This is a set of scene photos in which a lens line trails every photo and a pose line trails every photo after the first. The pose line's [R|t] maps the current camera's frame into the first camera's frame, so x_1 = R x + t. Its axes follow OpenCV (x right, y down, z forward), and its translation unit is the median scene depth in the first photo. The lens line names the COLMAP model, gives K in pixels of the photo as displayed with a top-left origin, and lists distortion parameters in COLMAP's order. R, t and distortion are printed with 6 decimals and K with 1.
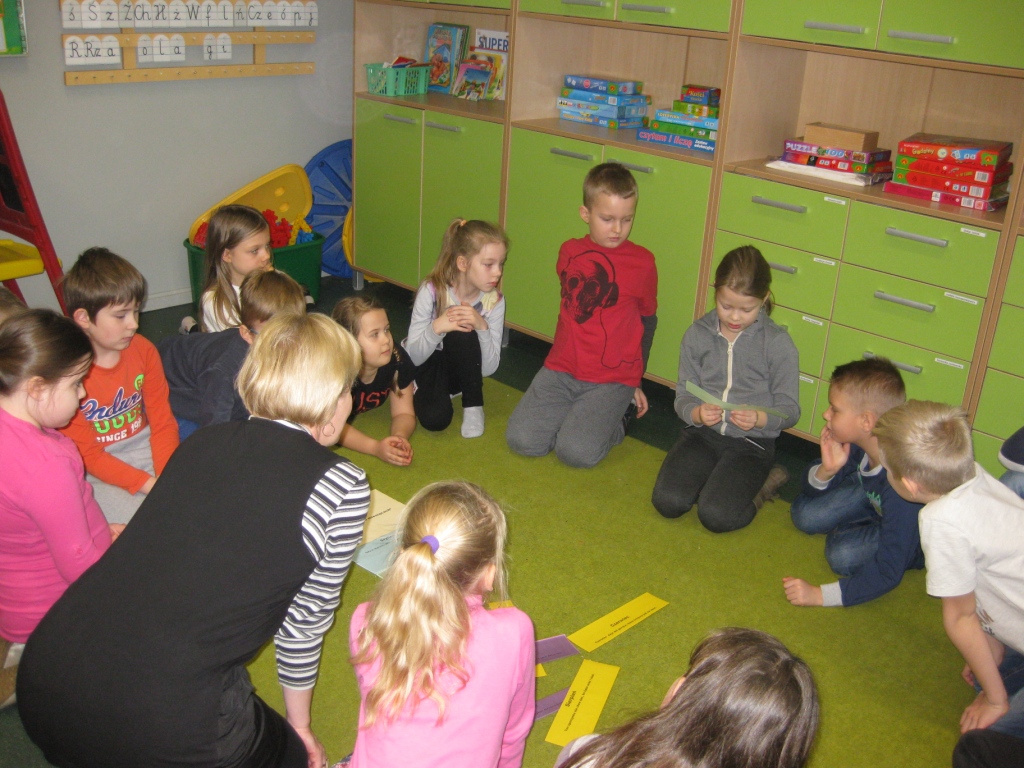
lens RADIAL K [[1042.7, 0, 516.7], [0, 1042.7, 387.5], [0, 0, 1]] dist [-0.181452, 0.157103]
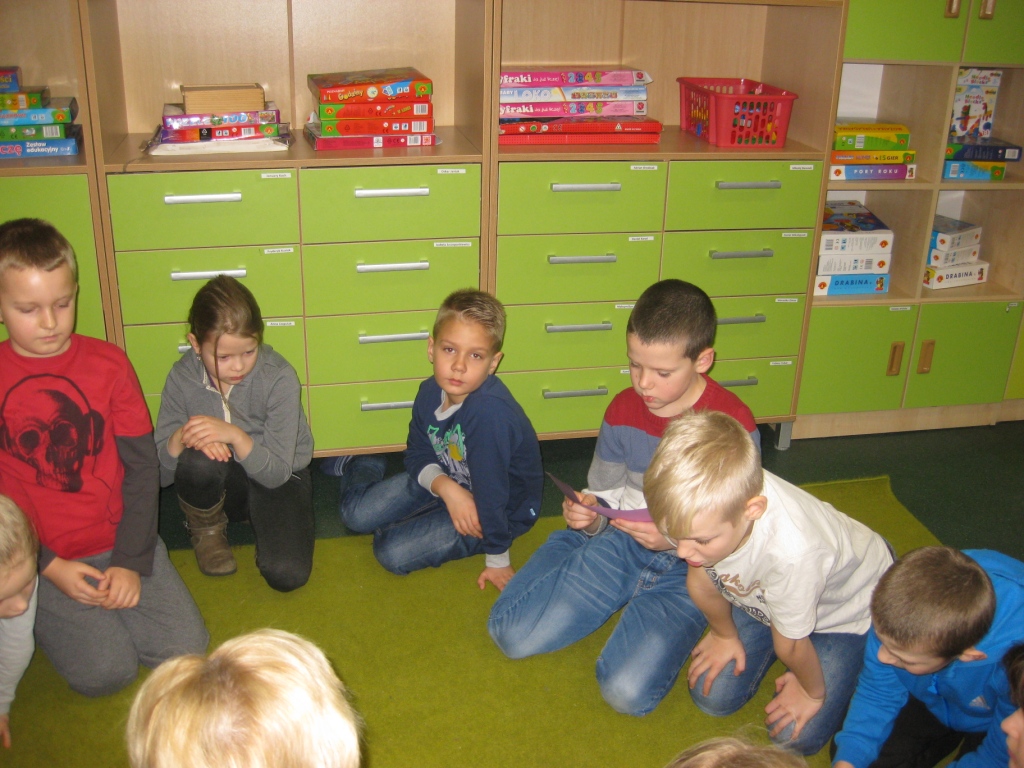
lens RADIAL K [[1063.6, 0, 512.0], [0, 1063.6, 384.0], [0, 0, 1]] dist [-0.187468, 0.172285]
pose [[0.558976, -0.366201, 0.743937, -0.208118], [0.318422, 0.923202, 0.215189, -0.118594], [-0.765606, 0.116600, 0.632654, 0.278059]]
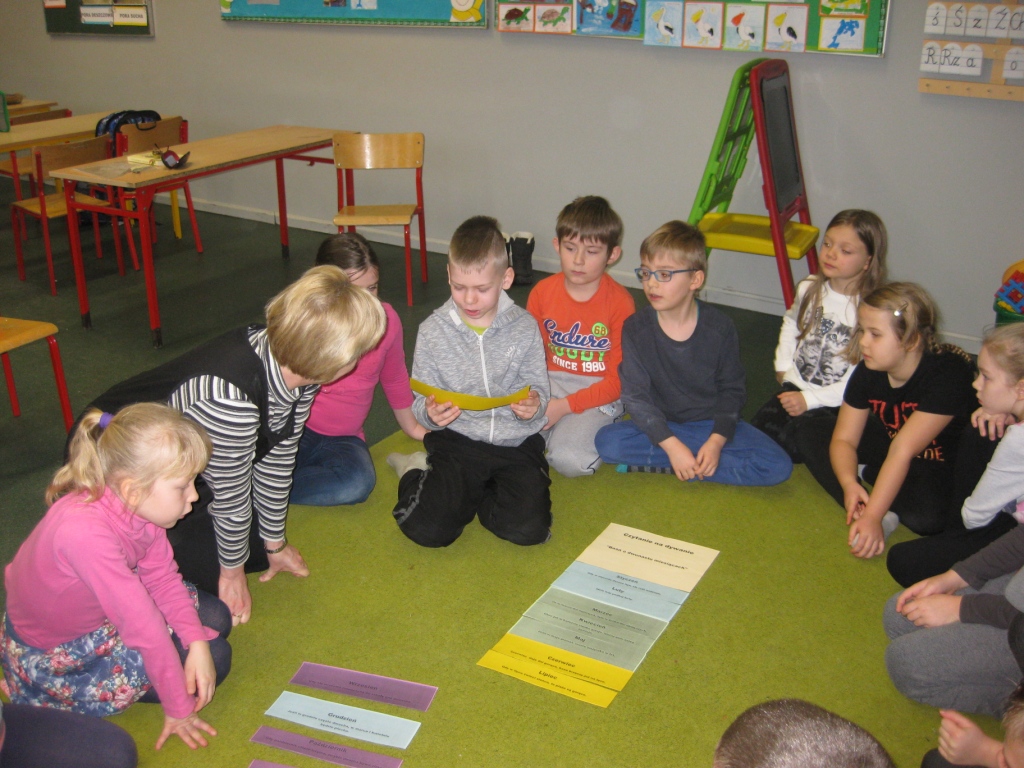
lens RADIAL K [[1063.6, 0, 512.0], [0, 1063.6, 384.0], [0, 0, 1]] dist [-0.187468, 0.172285]
pose [[0.199086, 0.315873, -0.927679, 0.469102], [-0.360221, 0.903945, 0.230486, -0.132122], [0.911376, 0.288283, 0.293747, 0.427531]]
